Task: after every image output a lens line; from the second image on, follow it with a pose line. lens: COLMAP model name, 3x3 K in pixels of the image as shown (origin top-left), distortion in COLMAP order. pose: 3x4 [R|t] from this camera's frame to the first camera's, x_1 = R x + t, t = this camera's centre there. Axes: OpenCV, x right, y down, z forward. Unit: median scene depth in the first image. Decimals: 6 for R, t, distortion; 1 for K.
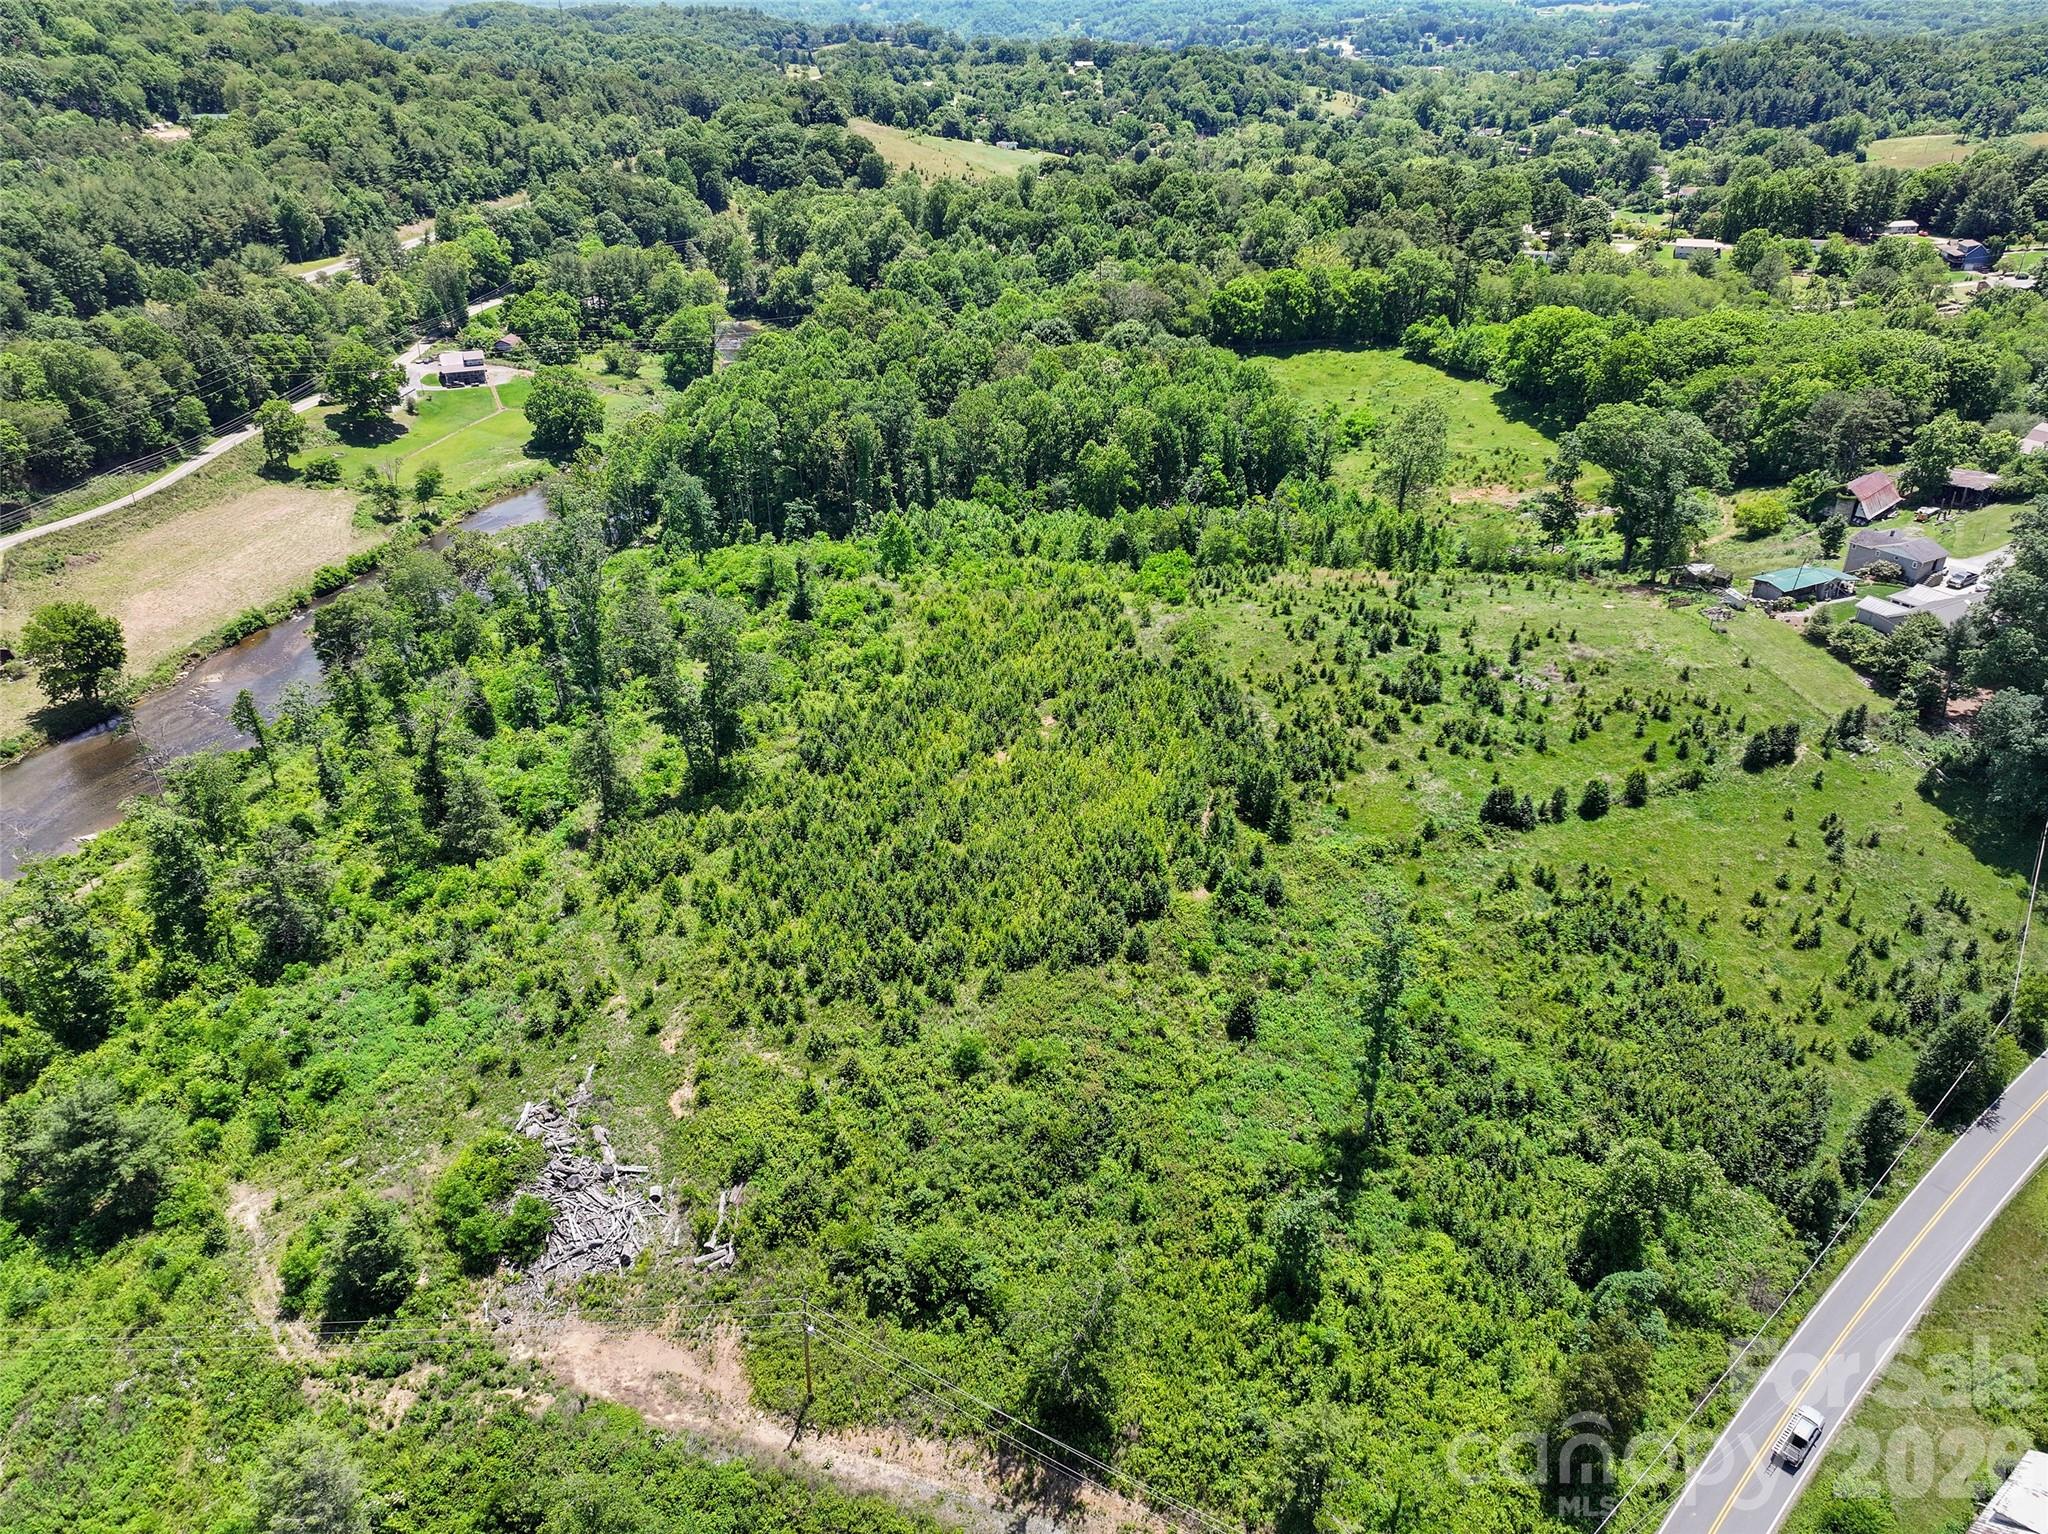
lens RADIAL K [[1434.2, 0, 1033.4], [0, 1434.2, 764.3], [0, 0, 1]] dist [0.000723, 0.012380]
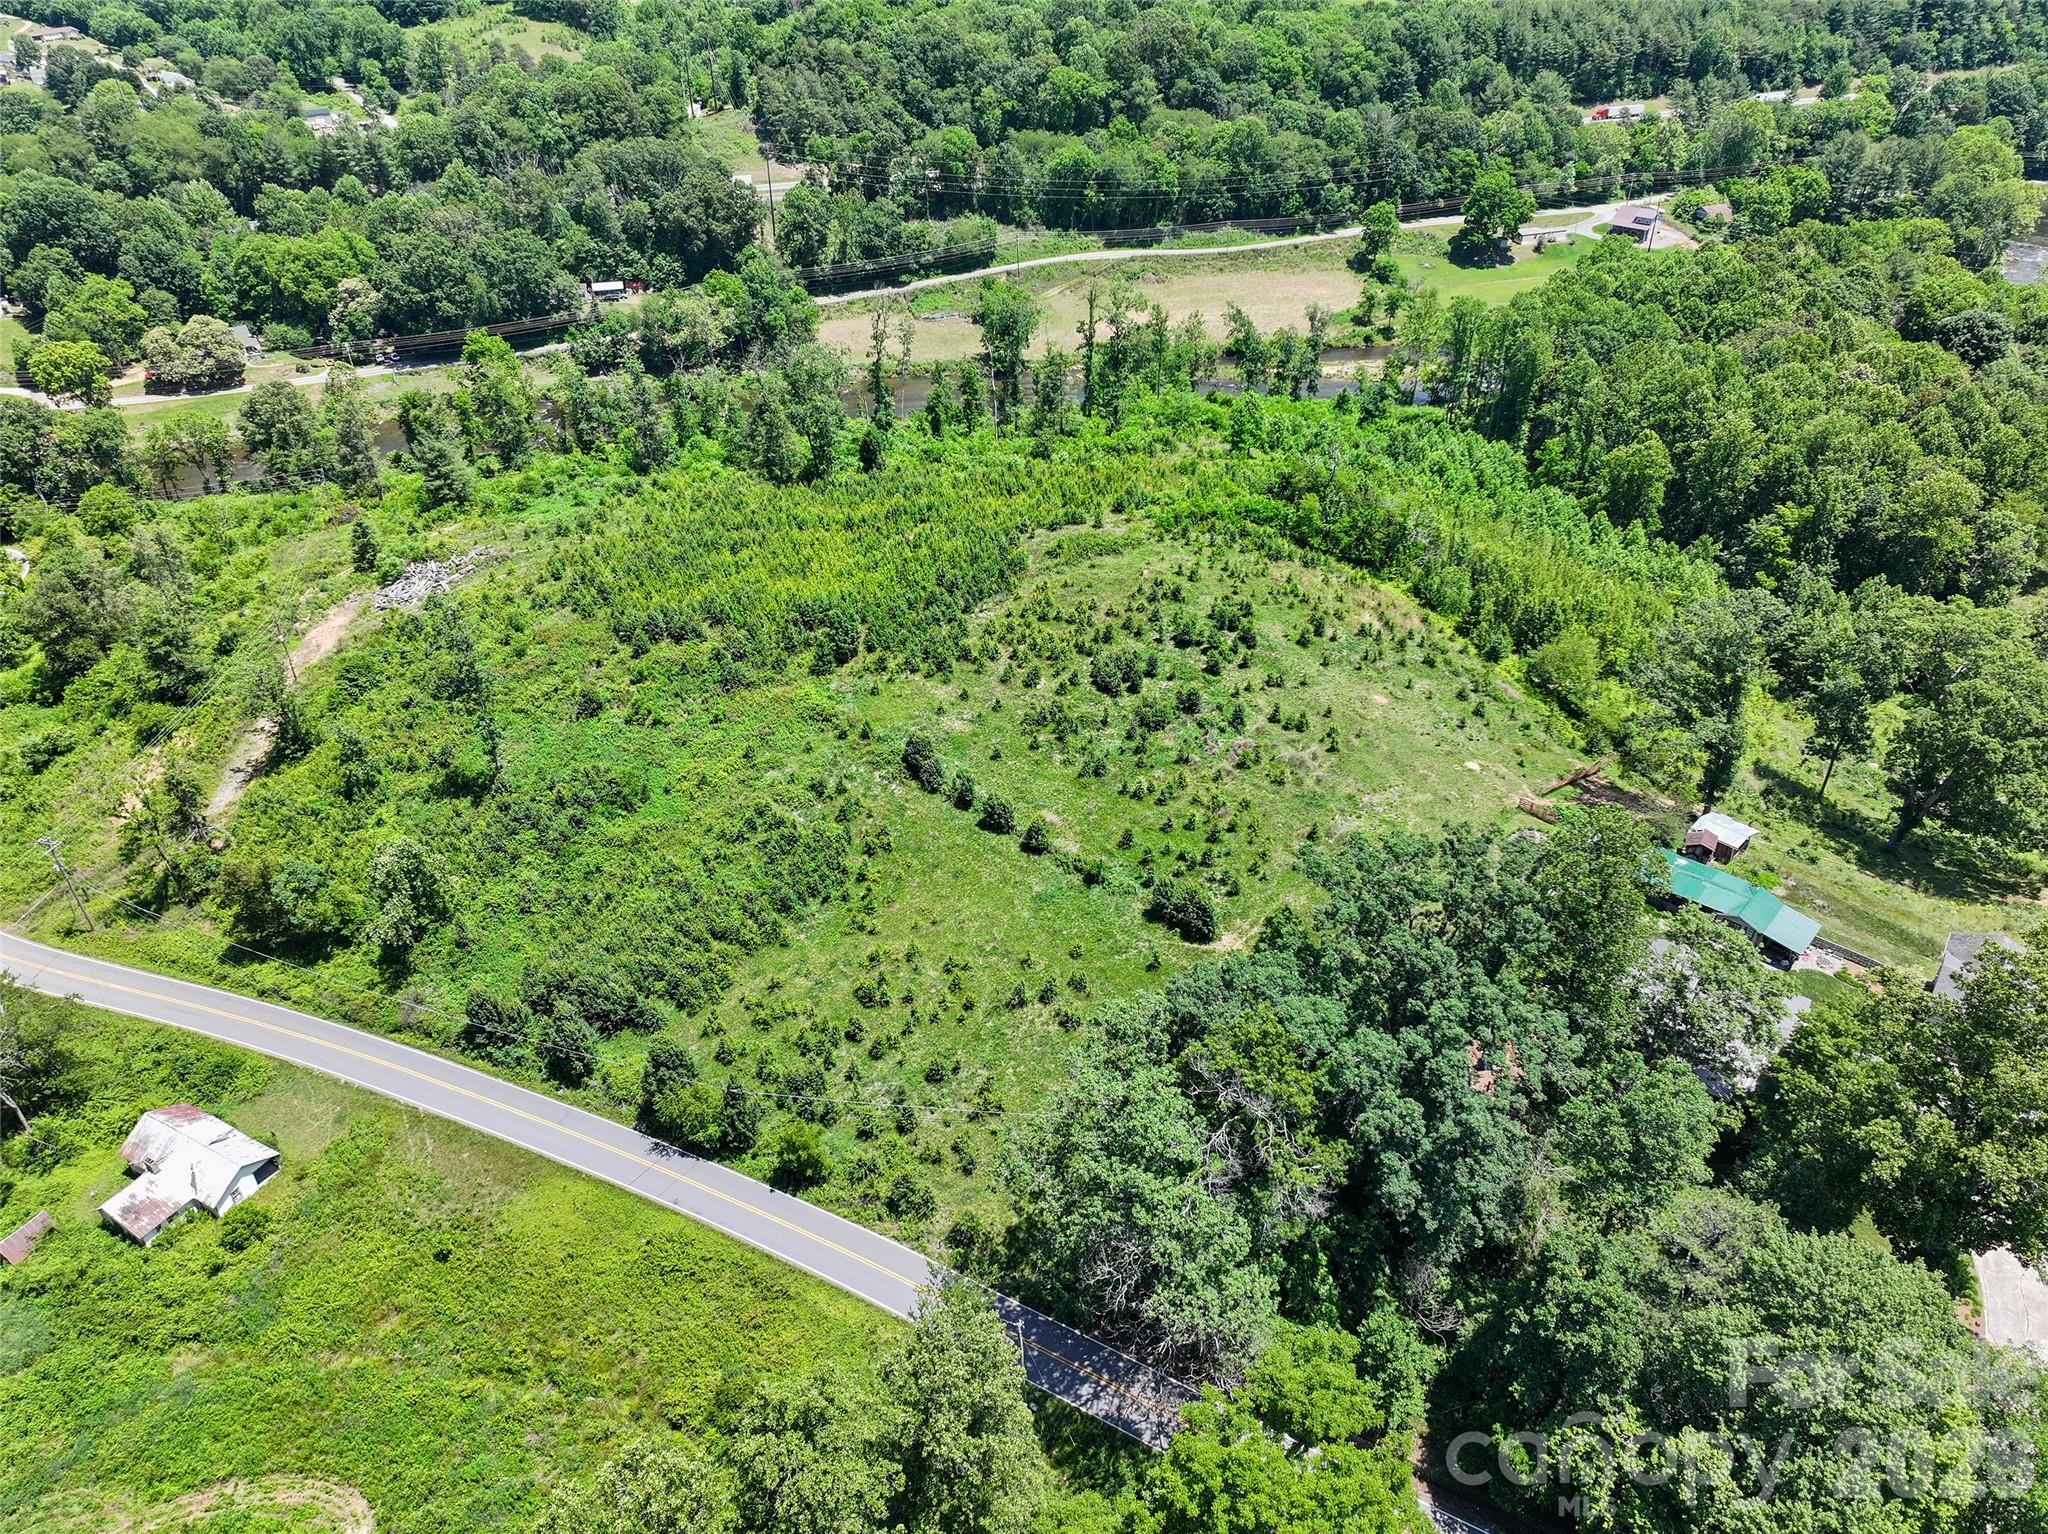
lens RADIAL K [[1443.4, 0, 1033.1], [0, 1443.4, 755.2], [0, 0, 1]] dist [-0.003113, 0.020231]
pose [[0.401010, 0.507452, -0.762682, 1.146343], [-0.429412, 0.839547, 0.332814, -0.348241], [0.809195, 0.194044, 0.554573, 0.497614]]
